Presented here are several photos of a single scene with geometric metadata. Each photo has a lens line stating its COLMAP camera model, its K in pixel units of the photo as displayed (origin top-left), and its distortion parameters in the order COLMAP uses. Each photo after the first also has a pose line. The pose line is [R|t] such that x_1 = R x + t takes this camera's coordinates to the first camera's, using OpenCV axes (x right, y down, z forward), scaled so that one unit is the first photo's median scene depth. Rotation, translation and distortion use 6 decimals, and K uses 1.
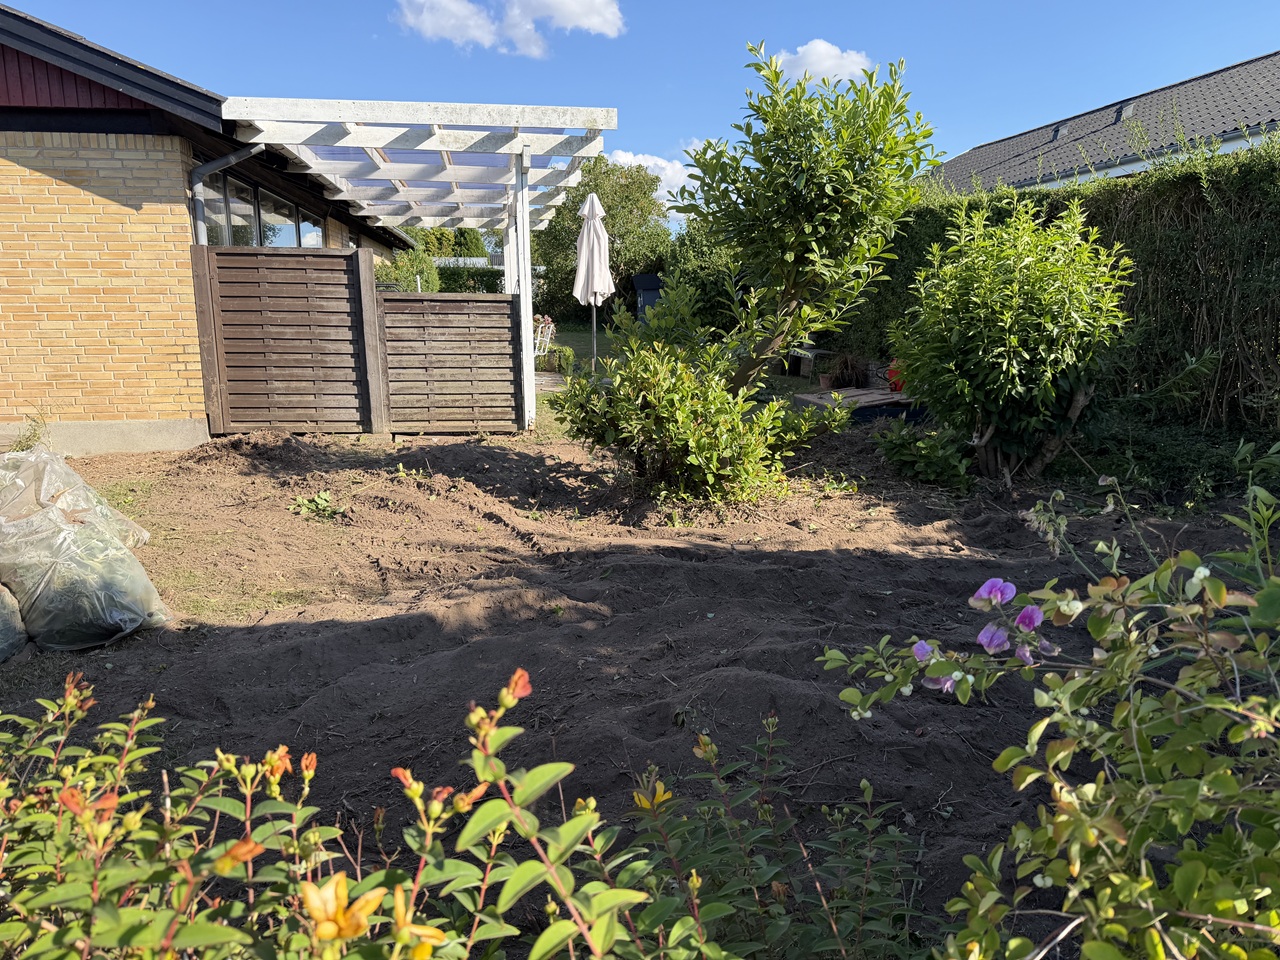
lens RADIAL K [[948.1, 0, 640.0], [0, 948.1, 480.0], [0, 0, 1]] dist [0.077901, -0.072067]
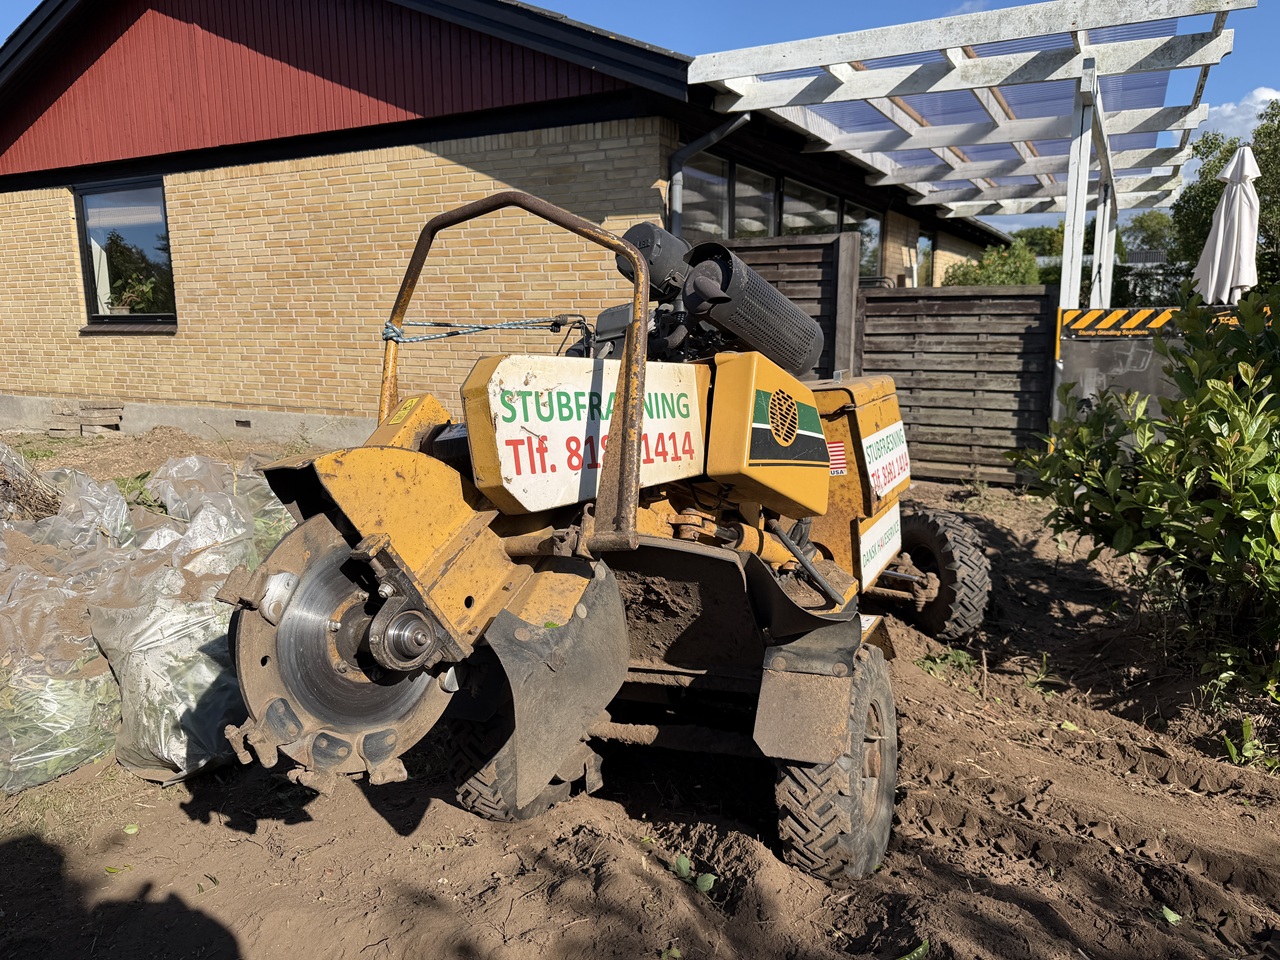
lens RADIAL K [[948.1, 0, 640.0], [0, 948.1, 480.0], [0, 0, 1]] dist [0.077901, -0.072067]
pose [[0.815228, 0.096271, -0.571083, 0.034859], [-0.100307, 0.994655, 0.024486, -0.044225], [0.570388, 0.037322, 0.820527, 0.273807]]
